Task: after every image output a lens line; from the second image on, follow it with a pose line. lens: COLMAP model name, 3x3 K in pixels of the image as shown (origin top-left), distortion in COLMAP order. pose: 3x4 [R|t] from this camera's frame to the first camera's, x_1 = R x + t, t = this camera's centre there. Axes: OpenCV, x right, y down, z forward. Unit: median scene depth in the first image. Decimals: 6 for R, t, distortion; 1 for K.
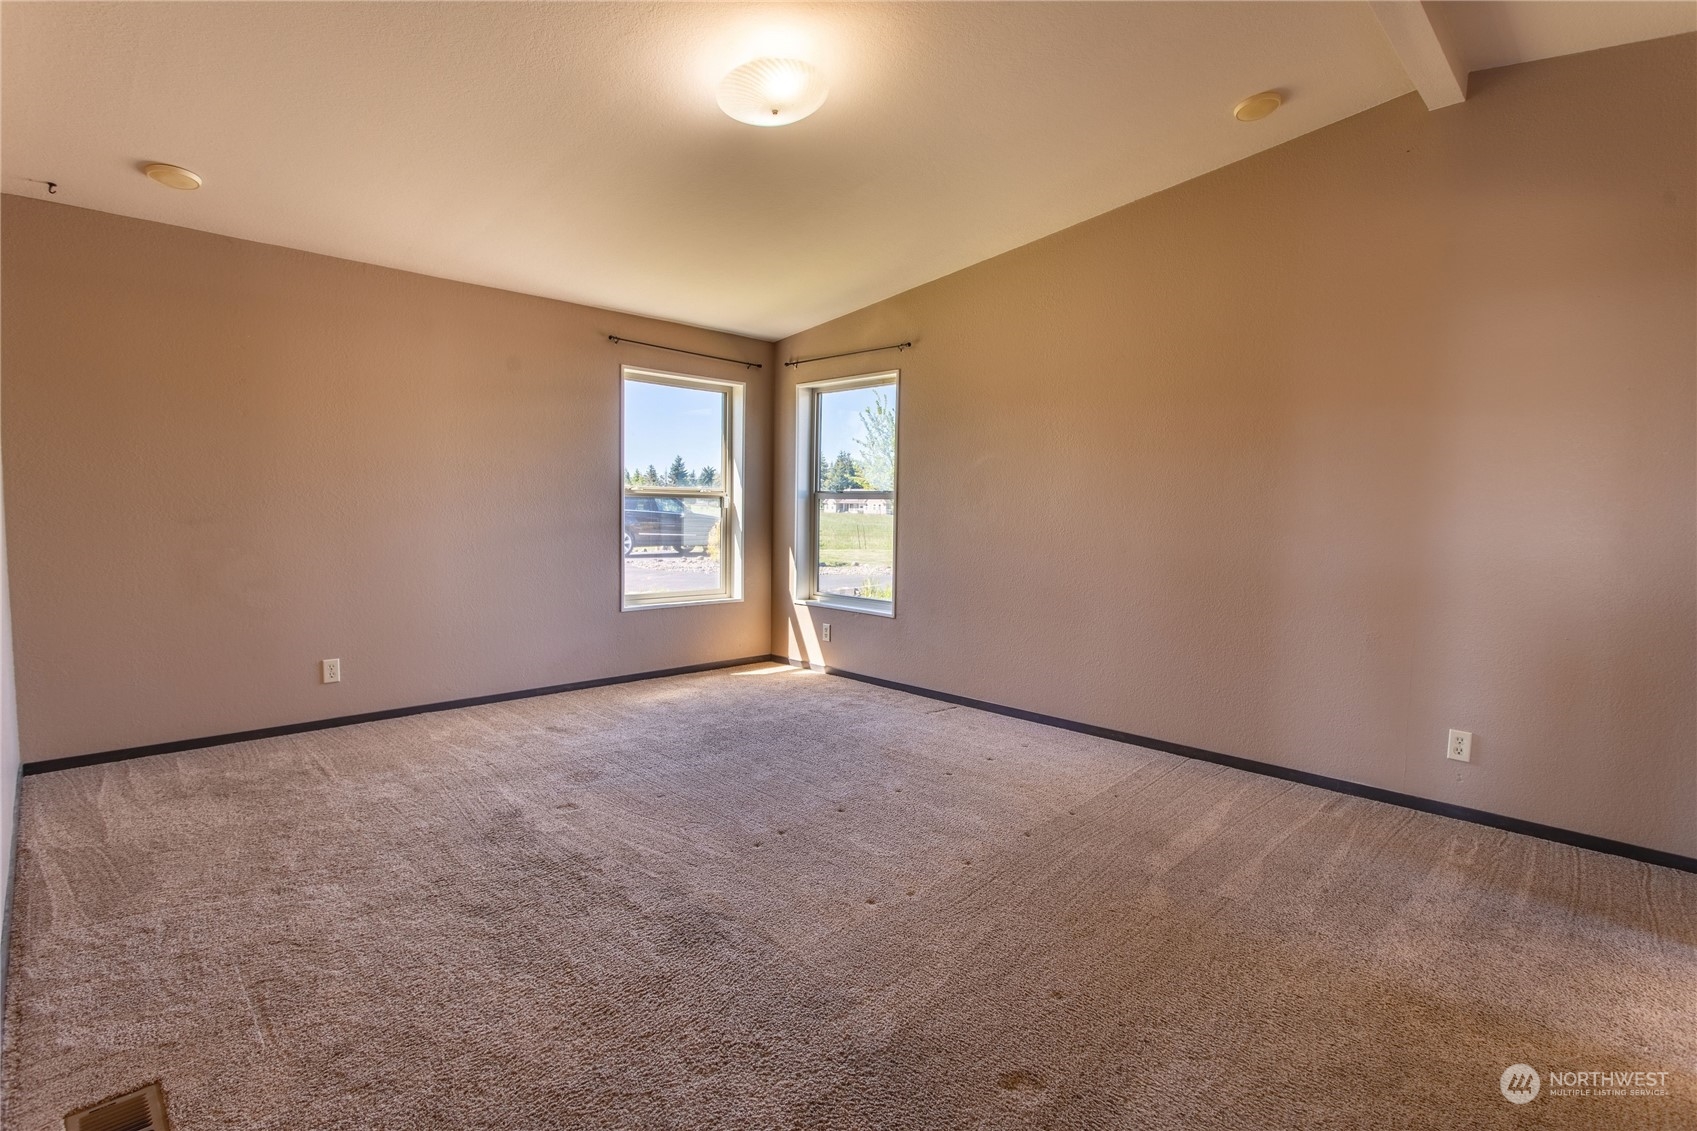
lens RADIAL K [[867.3, 0, 848.5], [0, 867.3, 565.5], [0, 0, 1]] dist [-0.015492, 0.014276]
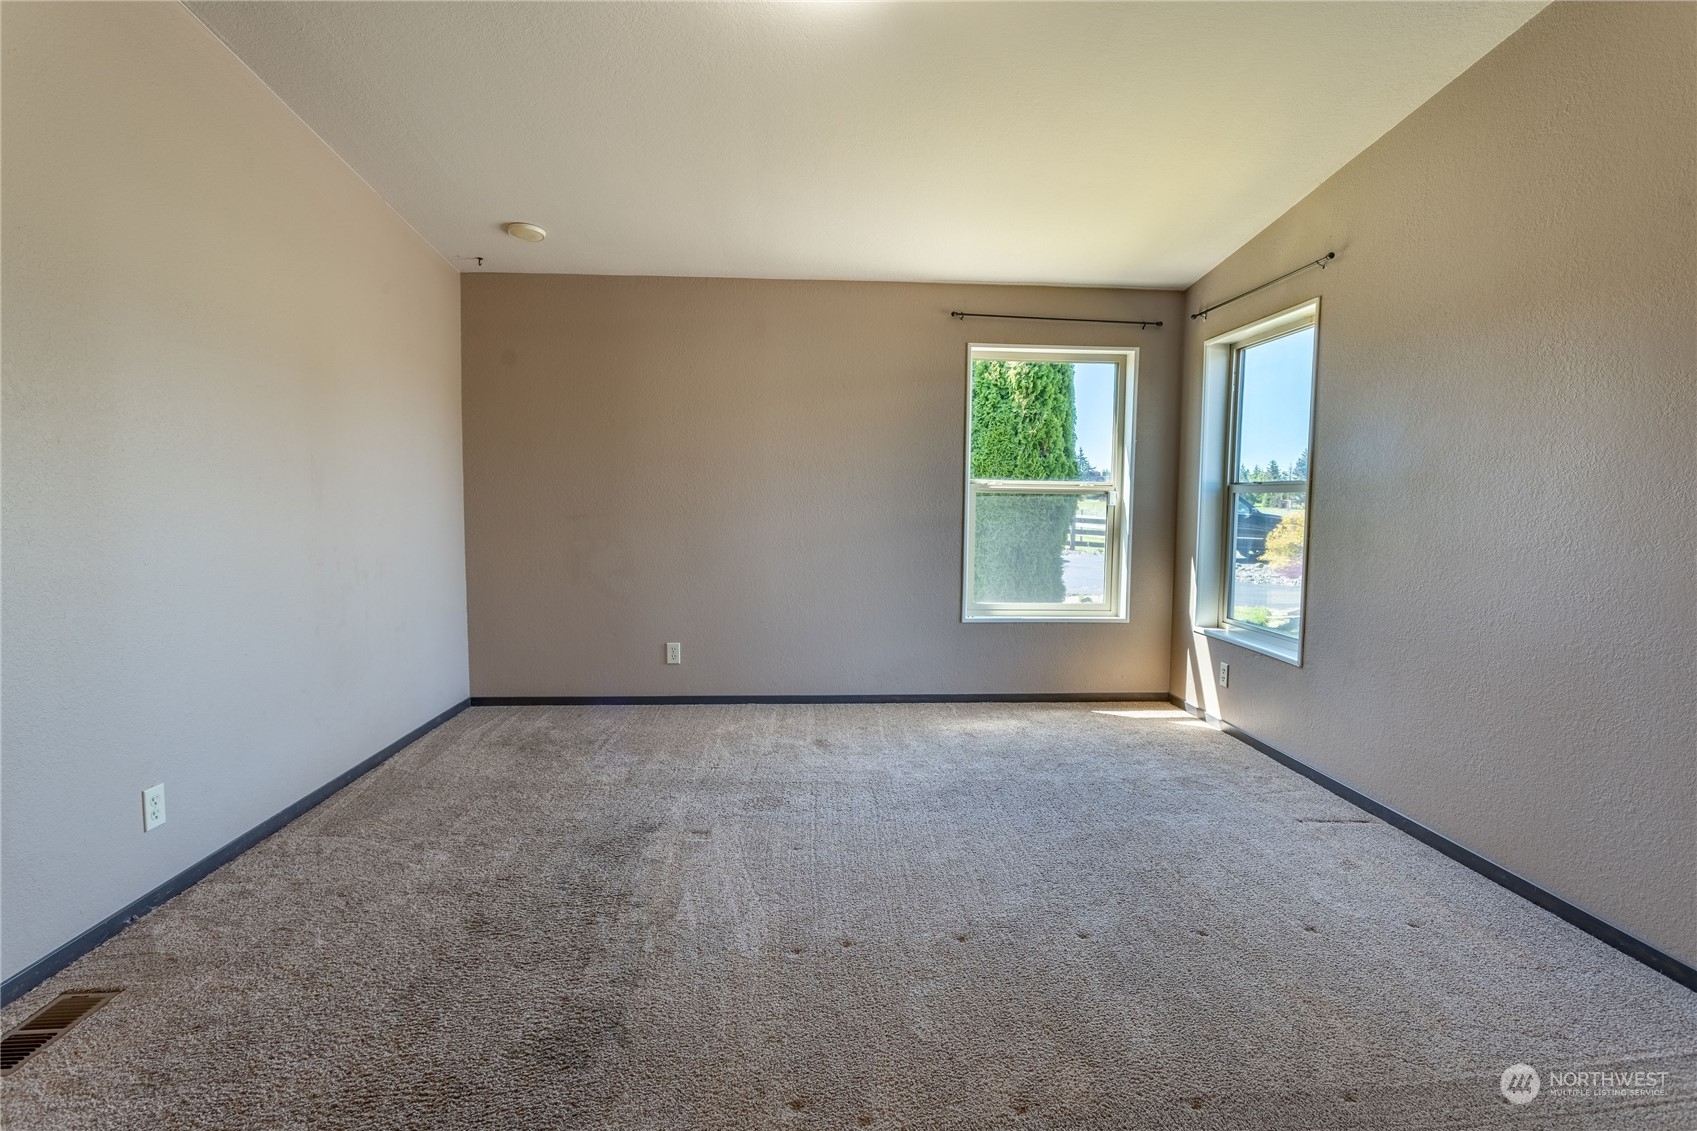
lens RADIAL K [[849.7, 0, 848.5], [0, 849.7, 565.5], [0, 0, 1]] dist [-0.019288, 0.012878]
pose [[0.740261, 0.043694, -0.670898, 0.239605], [-0.042965, 0.998921, 0.017651, -0.015741], [0.670945, 0.015759, 0.741339, 0.282878]]
